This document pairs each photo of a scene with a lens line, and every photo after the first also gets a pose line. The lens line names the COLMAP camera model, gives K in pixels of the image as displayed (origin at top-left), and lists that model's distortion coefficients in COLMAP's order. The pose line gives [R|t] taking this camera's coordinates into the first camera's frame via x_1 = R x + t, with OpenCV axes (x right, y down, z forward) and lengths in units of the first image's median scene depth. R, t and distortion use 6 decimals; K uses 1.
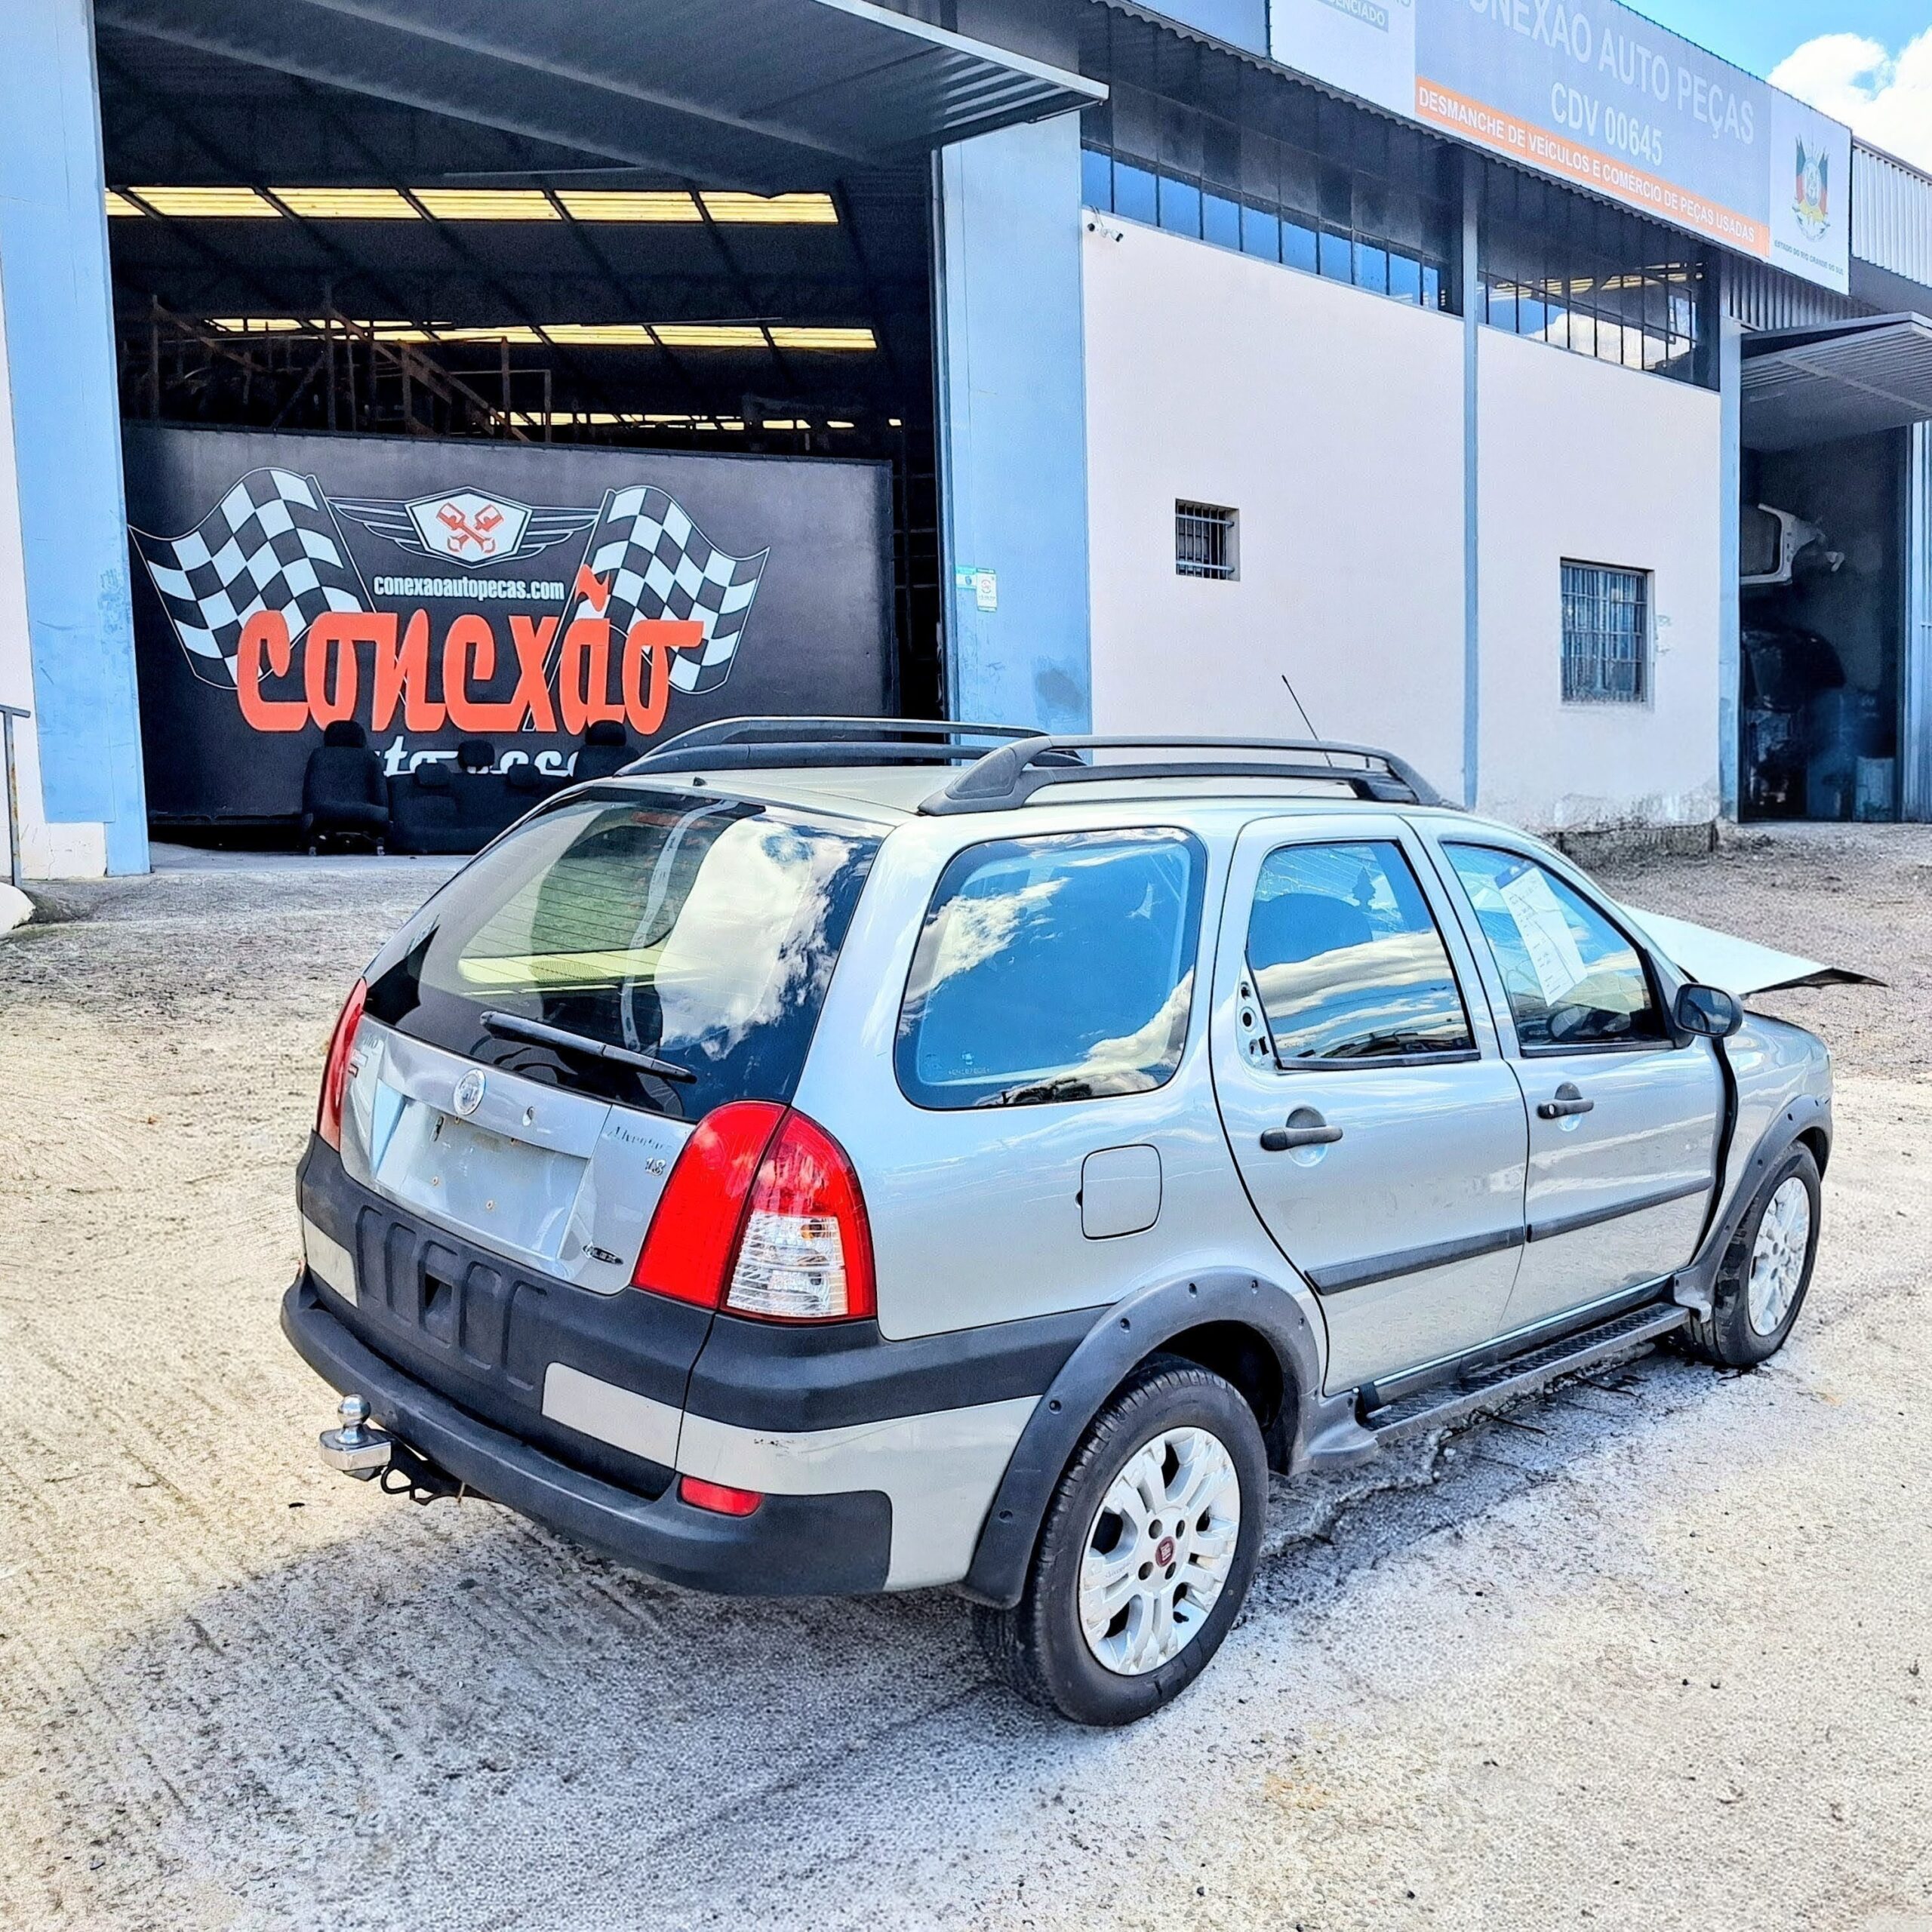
lens RADIAL K [[1944.6, 0, 962.2], [0, 1944.6, 976.9], [0, 0, 1]] dist [0.083543, -0.157891]
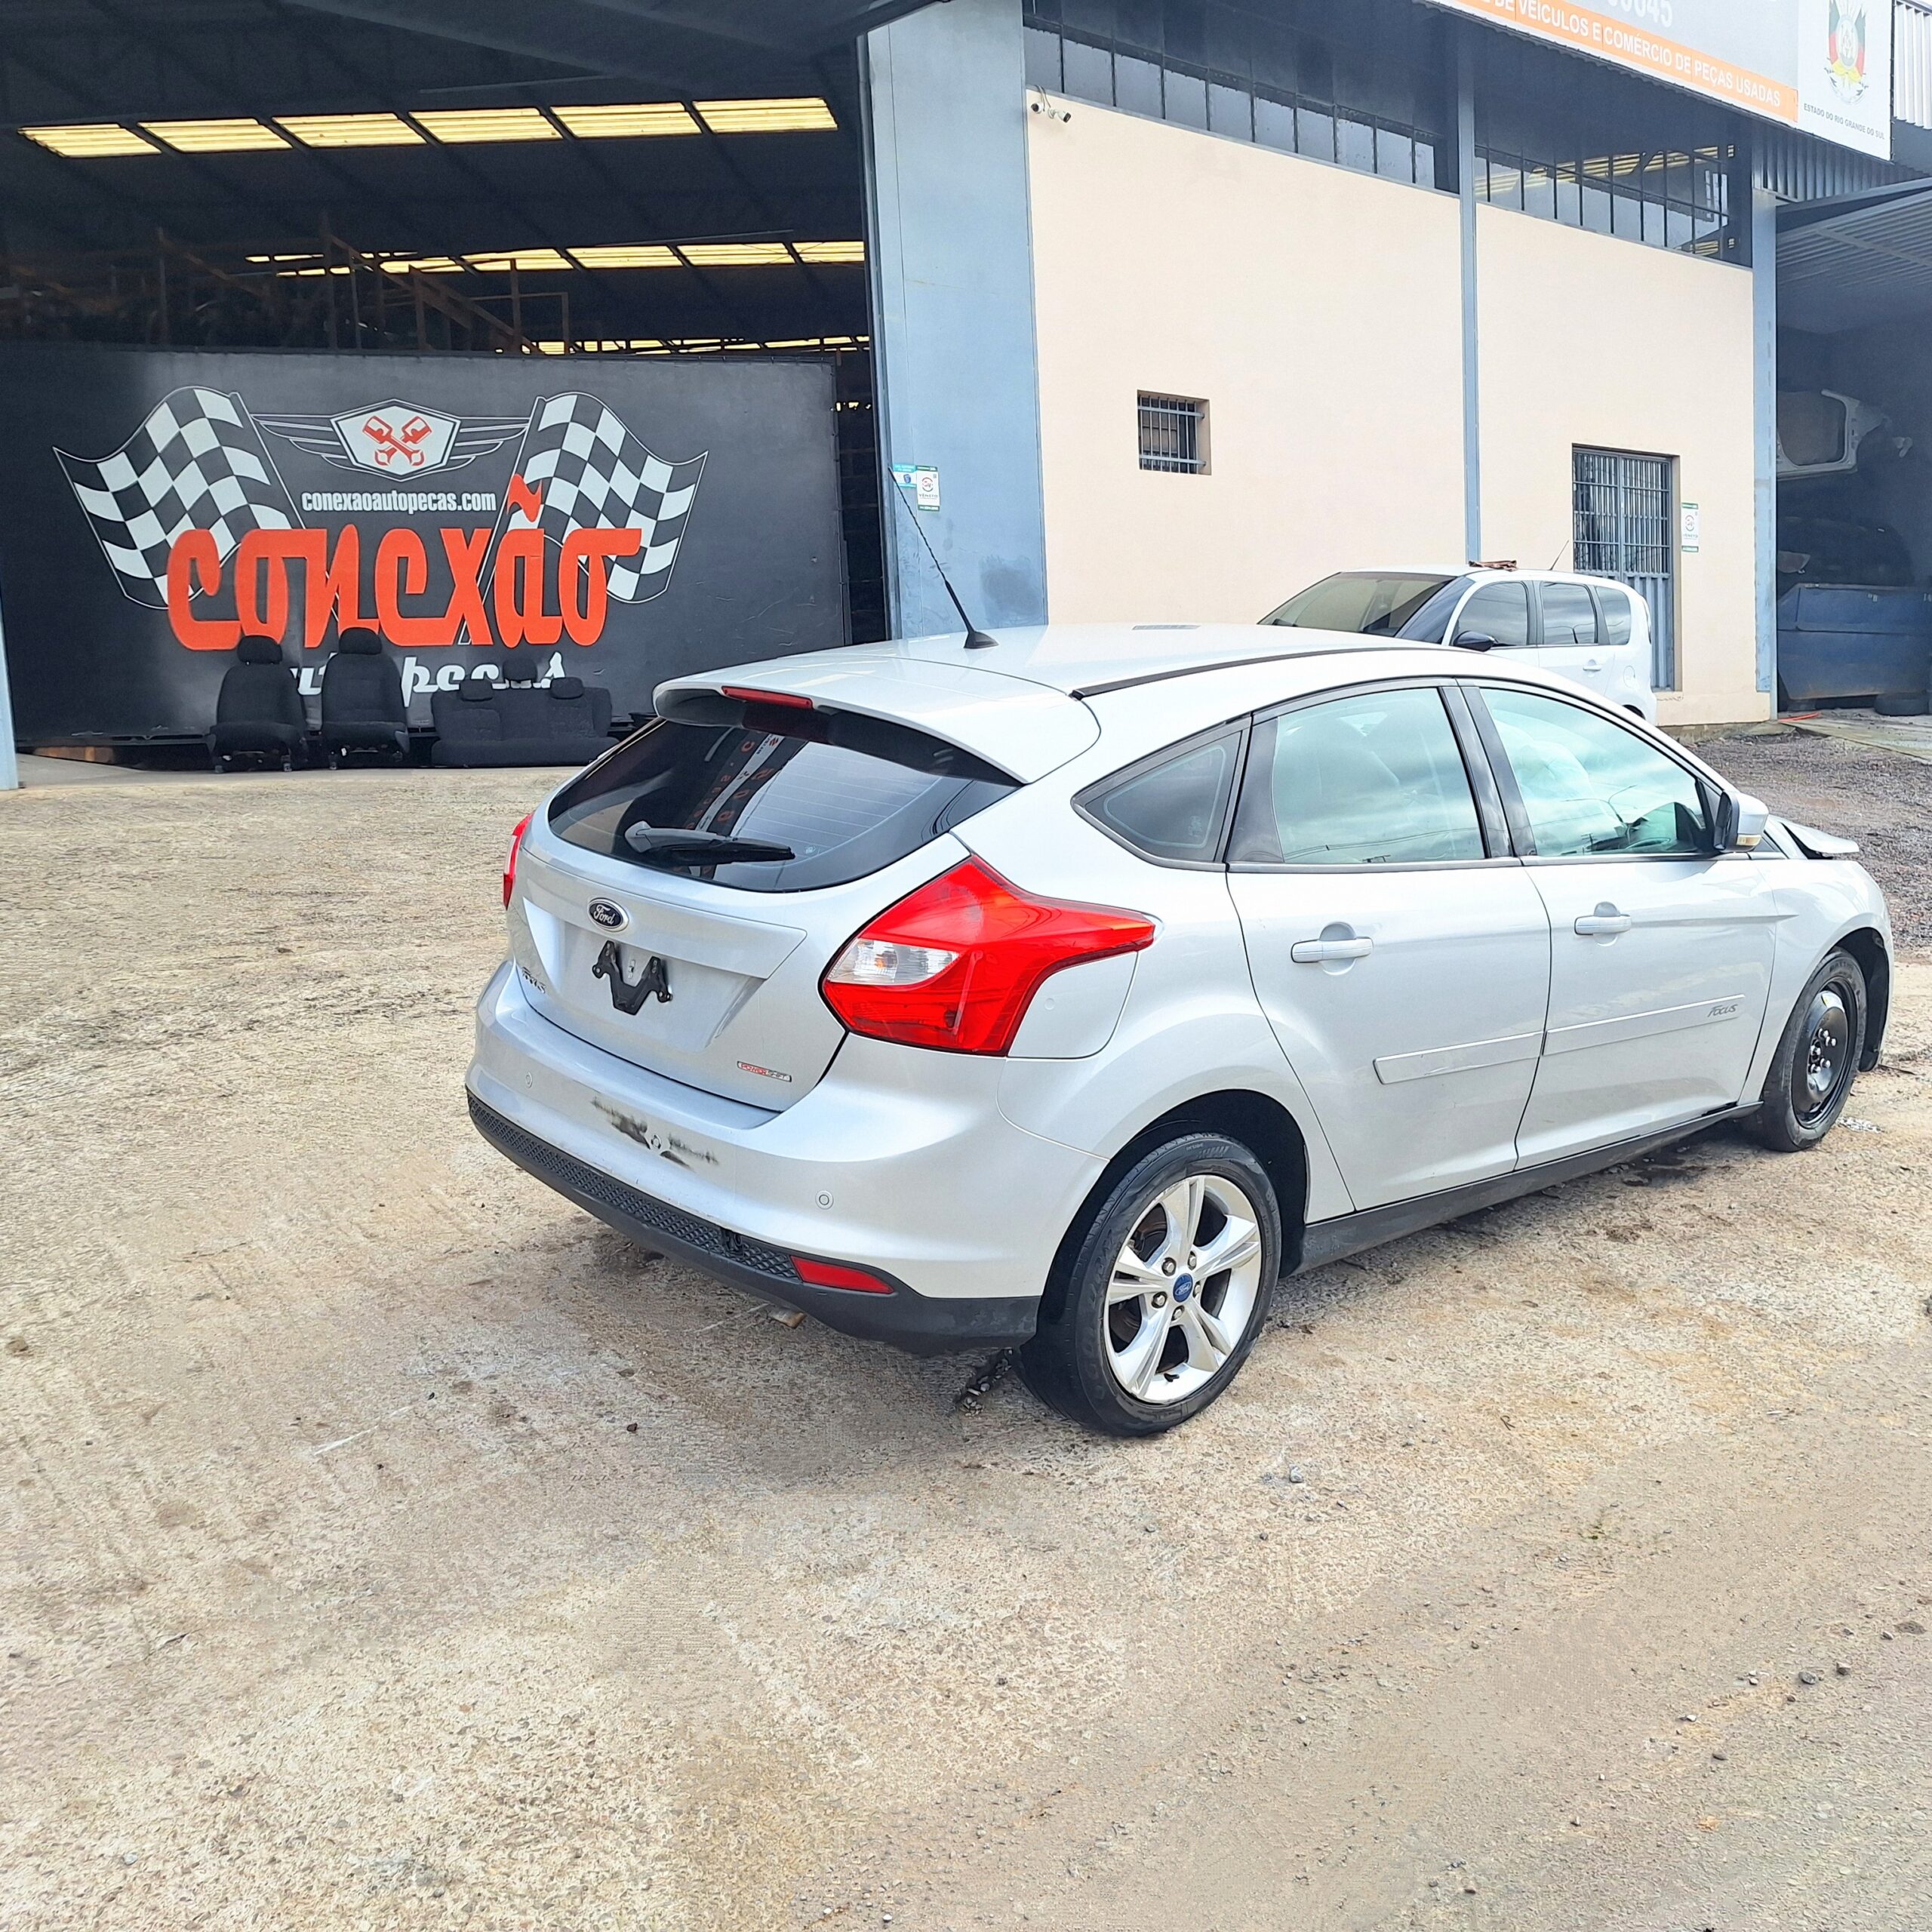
lens RADIAL K [[1885.4, 0, 975.9], [0, 1885.4, 976.4], [0, 0, 1]] dist [0.044521, -0.072807]
pose [[0.997410, -0.013181, -0.070704, 0.102299], [0.016105, 0.999032, 0.040945, 0.007784], [0.070096, -0.041978, 0.996657, 0.047666]]
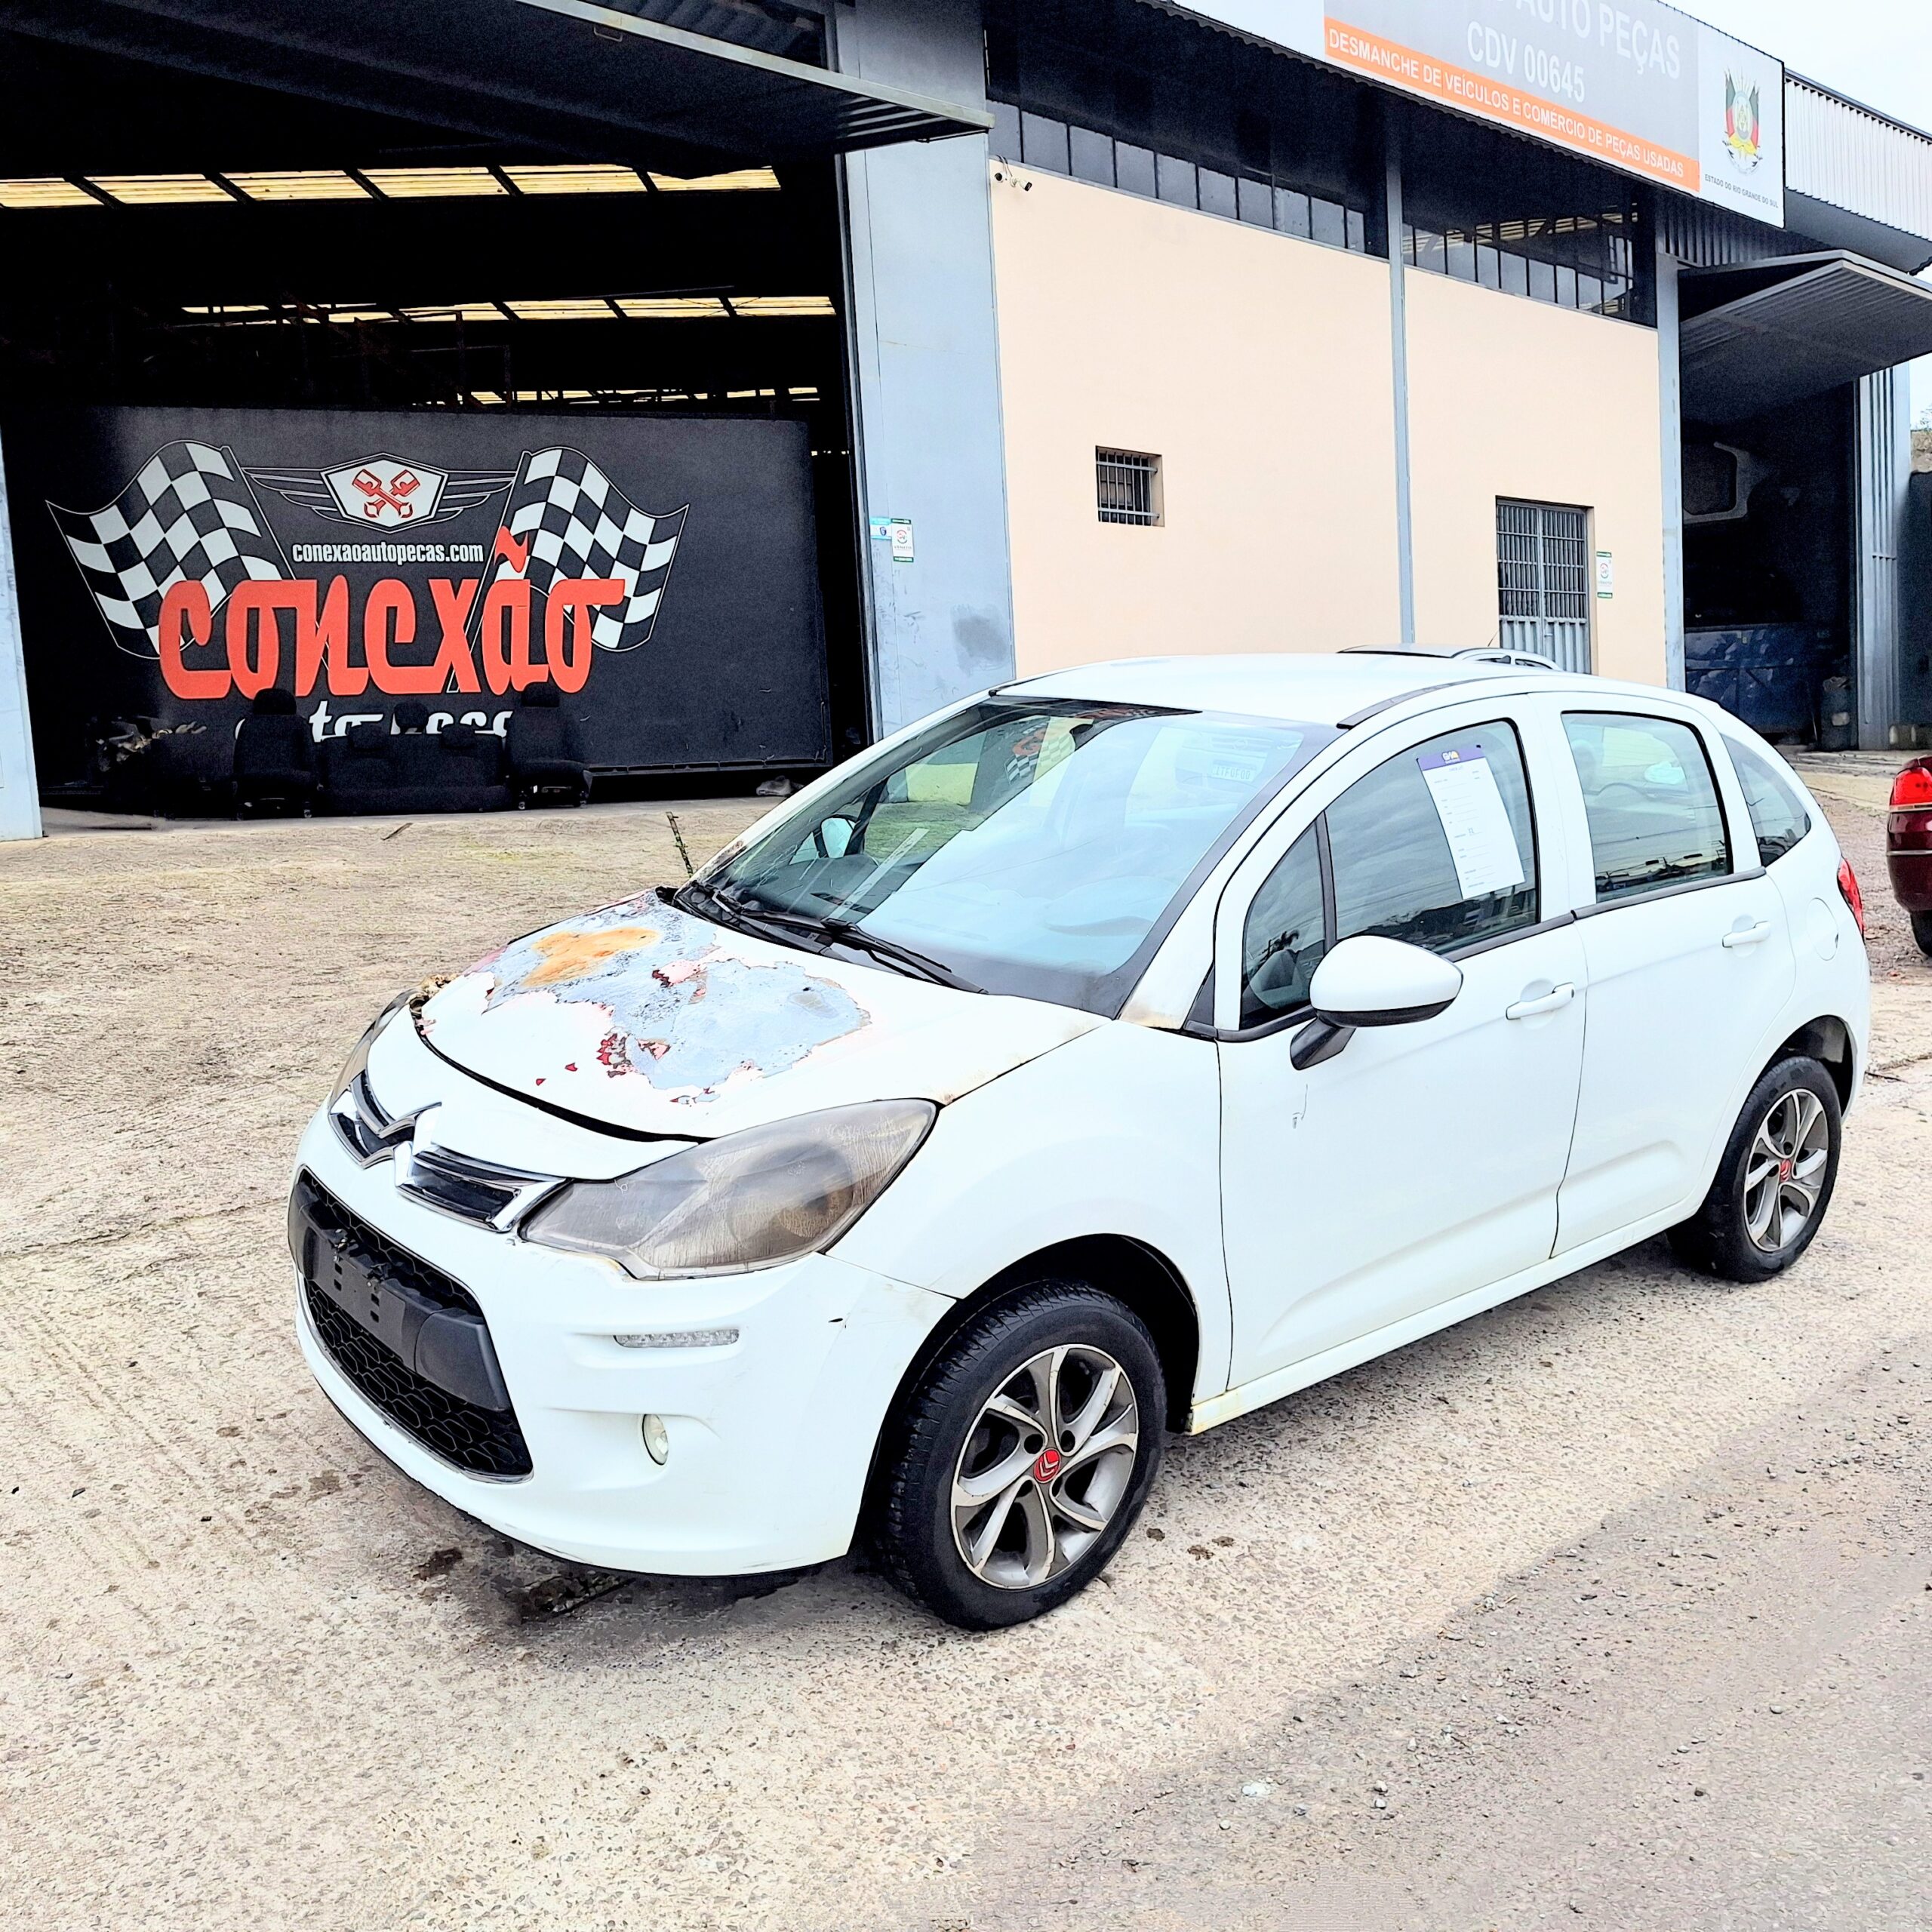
lens RADIAL K [[1882.2, 0, 974.7], [0, 1882.2, 969.3], [0, 0, 1]] dist [0.069529, -0.116968]
pose [[0.999501, -0.028750, -0.013109, 0.056946], [0.028961, 0.999449, 0.016199, 0.009757], [0.012636, -0.016570, 0.999783, 0.016320]]
